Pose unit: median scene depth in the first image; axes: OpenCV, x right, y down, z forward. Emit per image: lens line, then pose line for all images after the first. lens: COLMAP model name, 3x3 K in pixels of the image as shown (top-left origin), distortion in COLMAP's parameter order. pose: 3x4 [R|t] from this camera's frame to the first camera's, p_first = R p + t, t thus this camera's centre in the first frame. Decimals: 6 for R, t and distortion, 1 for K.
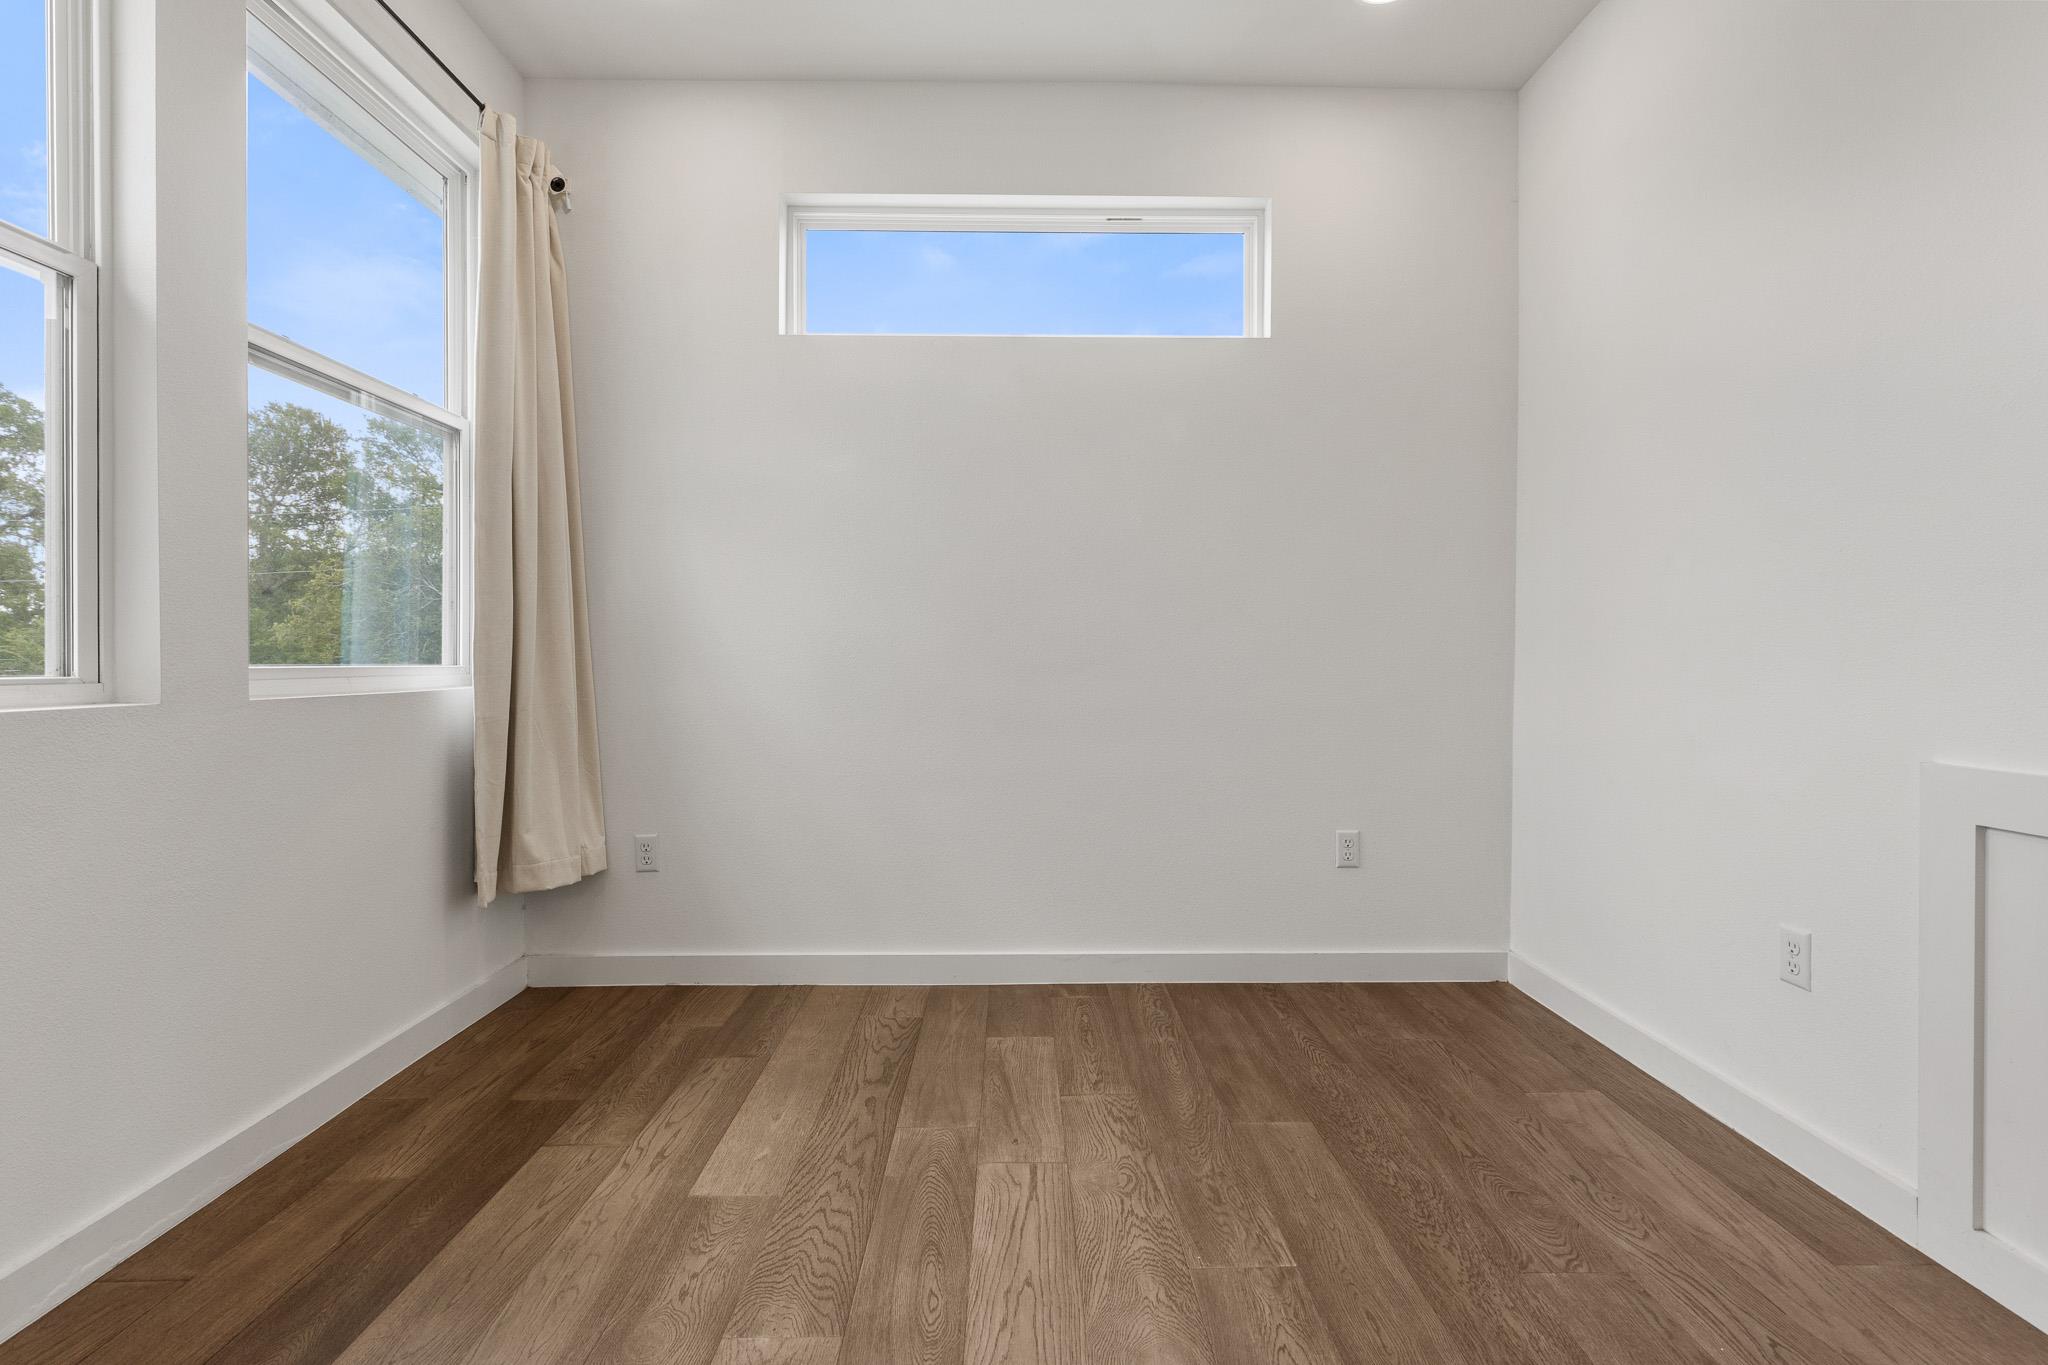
lens RADIAL K [[916.0, 0, 1028.8], [0, 916.0, 671.9], [0, 0, 1]] dist [0.000770, -0.000448]
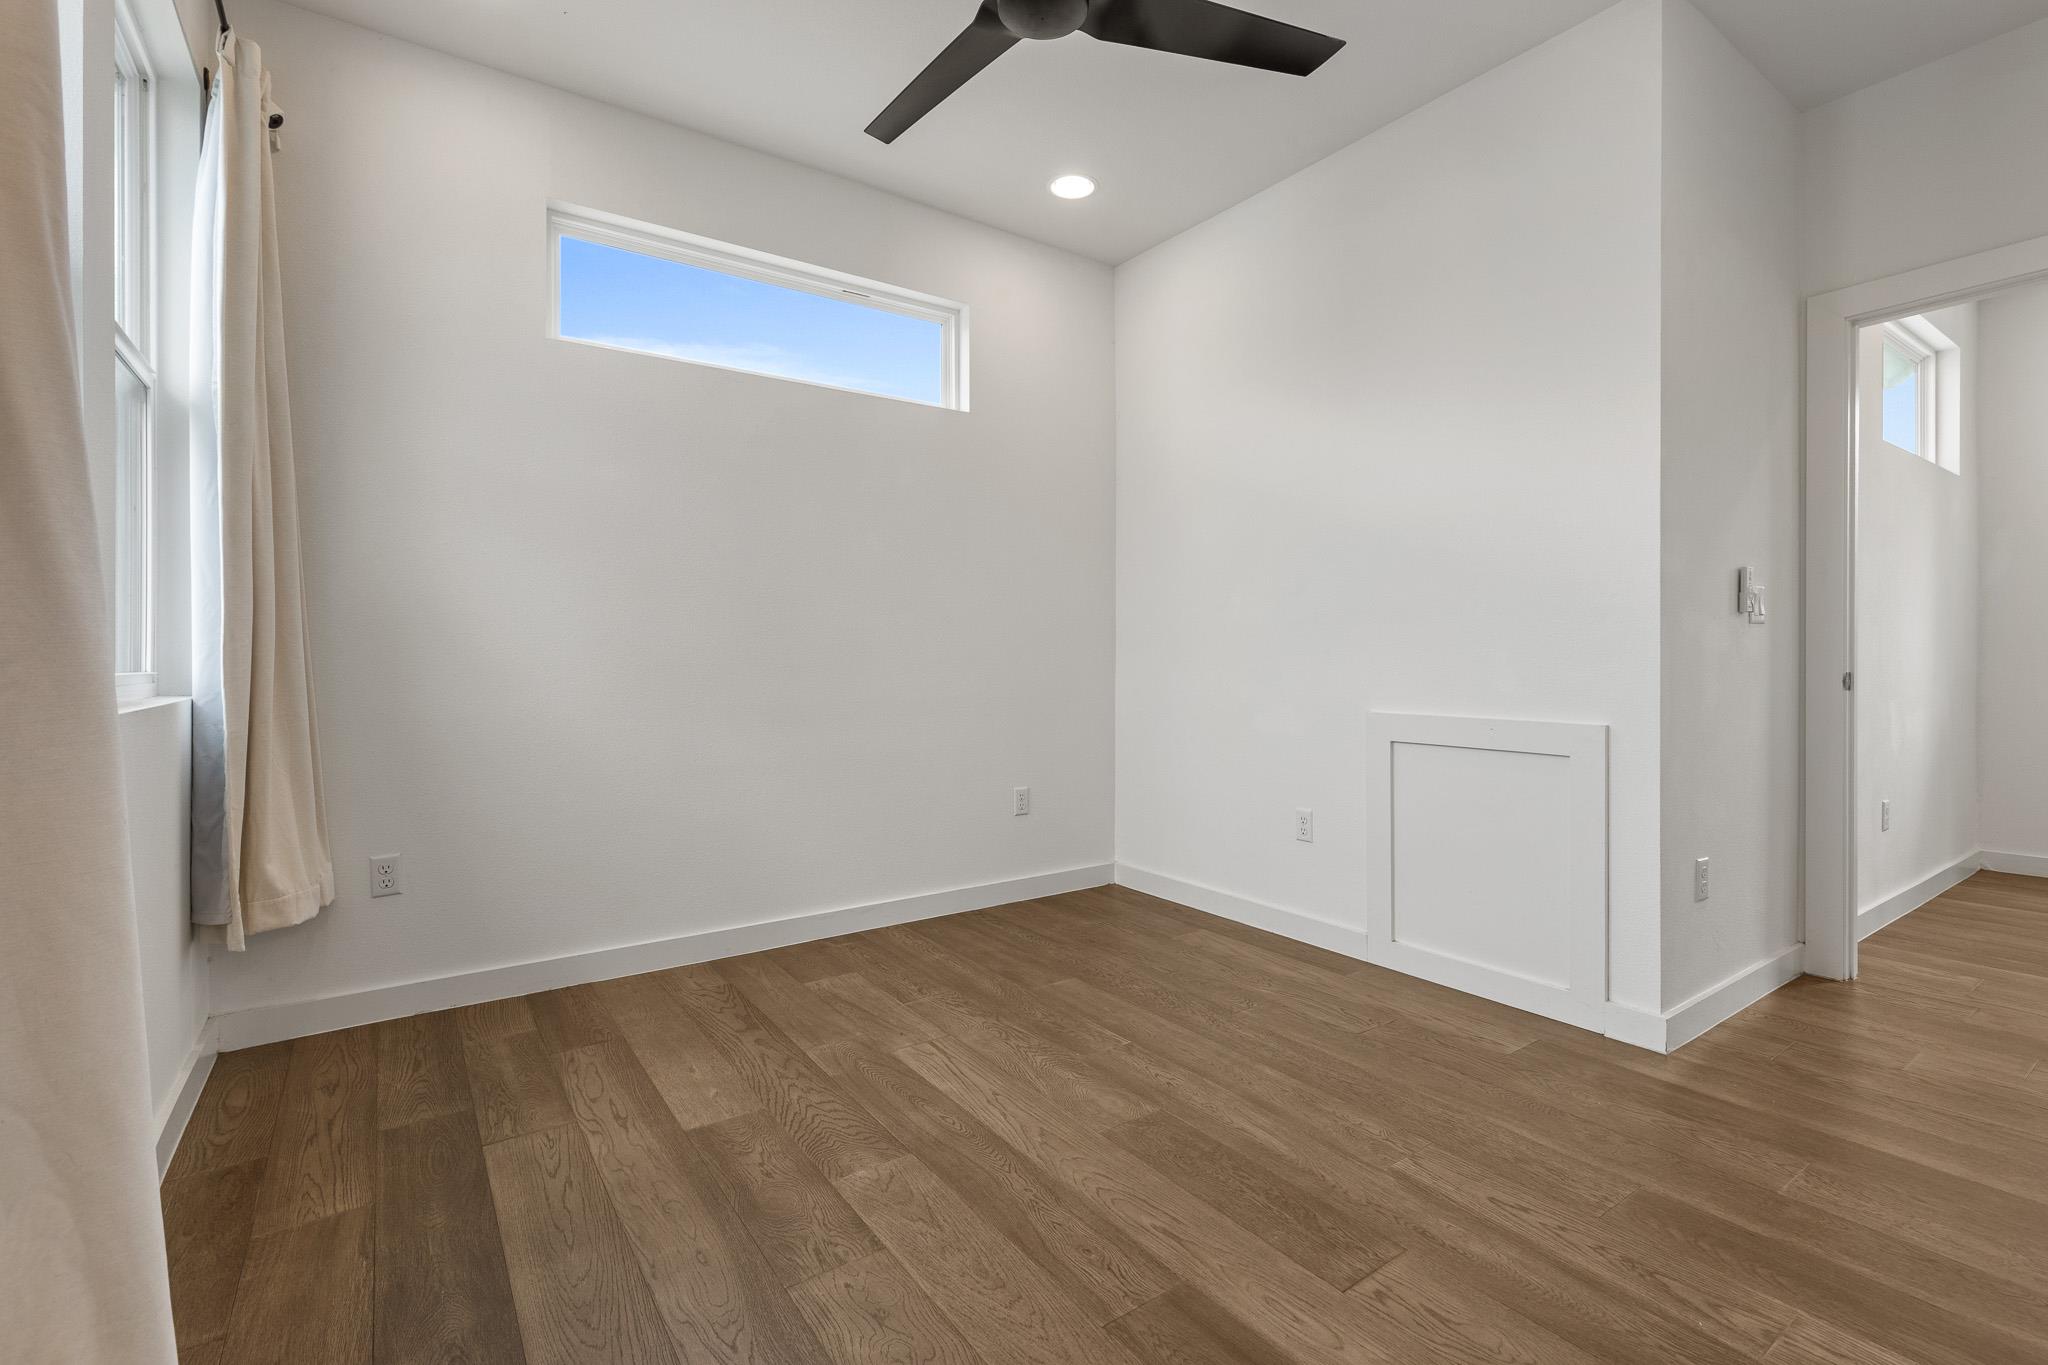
lens RADIAL K [[917.3, 0, 1034.4], [0, 917.3, 663.6], [0, 0, 1]] dist [0.000963, -0.000467]
pose [[0.825655, -0.006795, 0.564134, -0.569899], [0.010915, 0.999933, -0.003931, -0.003992], [-0.564069, 0.009403, 0.825674, -0.175623]]
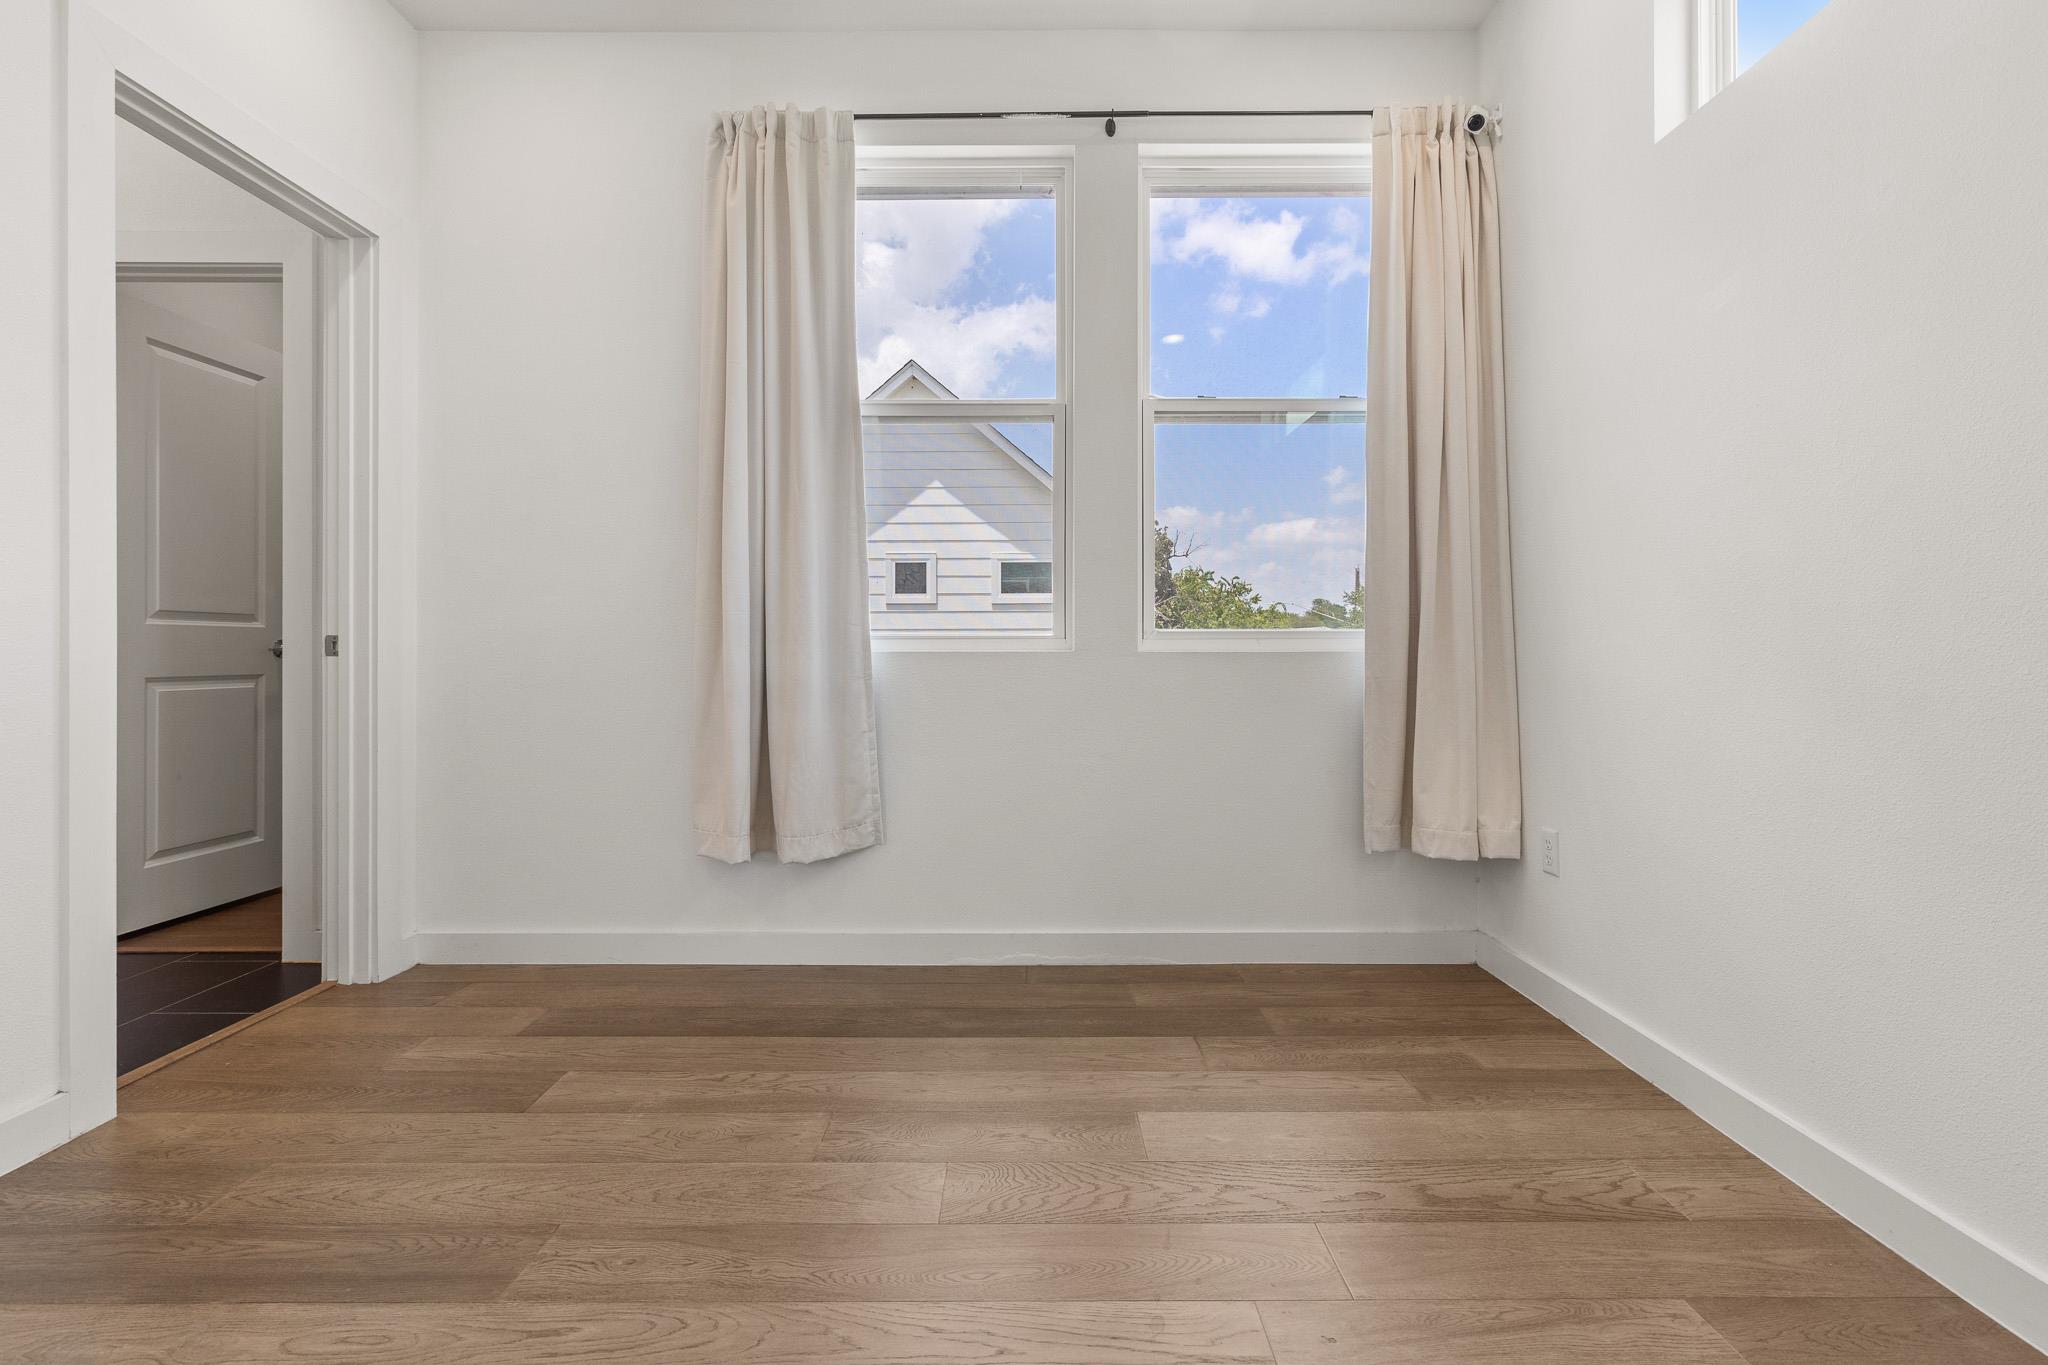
lens RADIAL K [[926.2, 0, 1029.7], [0, 926.2, 649.8], [0, 0, 1]] dist [-0.001077, -0.000533]
pose [[-0.015318, -0.005084, -0.999870, 0.617602], [-0.011292, 0.999924, -0.004911, 0.034825], [0.999819, 0.011216, -0.015375, 0.770640]]
